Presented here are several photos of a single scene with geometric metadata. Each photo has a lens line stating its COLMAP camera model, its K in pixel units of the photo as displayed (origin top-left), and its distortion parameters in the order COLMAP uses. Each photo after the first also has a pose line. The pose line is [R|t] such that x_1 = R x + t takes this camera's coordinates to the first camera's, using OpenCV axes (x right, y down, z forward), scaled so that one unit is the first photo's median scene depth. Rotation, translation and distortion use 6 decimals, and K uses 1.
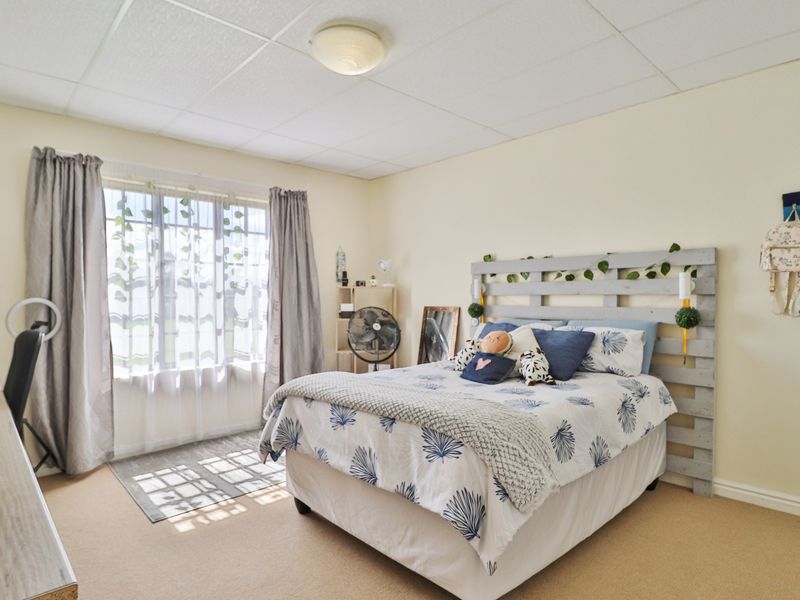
lens RADIAL K [[421.7, 0, 400.0], [0, 421.7, 300.0], [0, 0, 1]] dist [-0.000099, 0.000146]
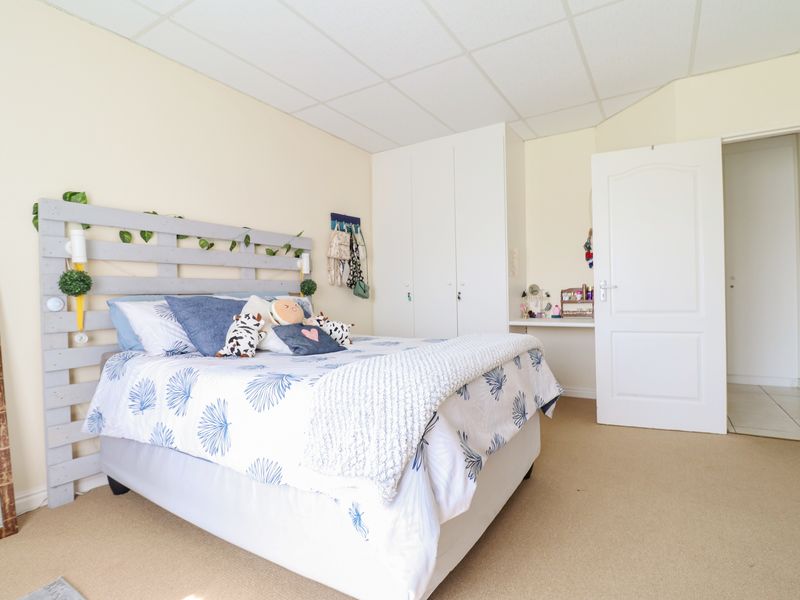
lens RADIAL K [[421.7, 0, 400.0], [0, 421.7, 300.0], [0, 0, 1]] dist [-0.000099, 0.000146]
pose [[-0.221647, -0.011683, 0.975057, -0.565120], [0.013990, 0.999787, 0.015160, 0.052794], [-0.975027, 0.017001, -0.221436, 0.798291]]
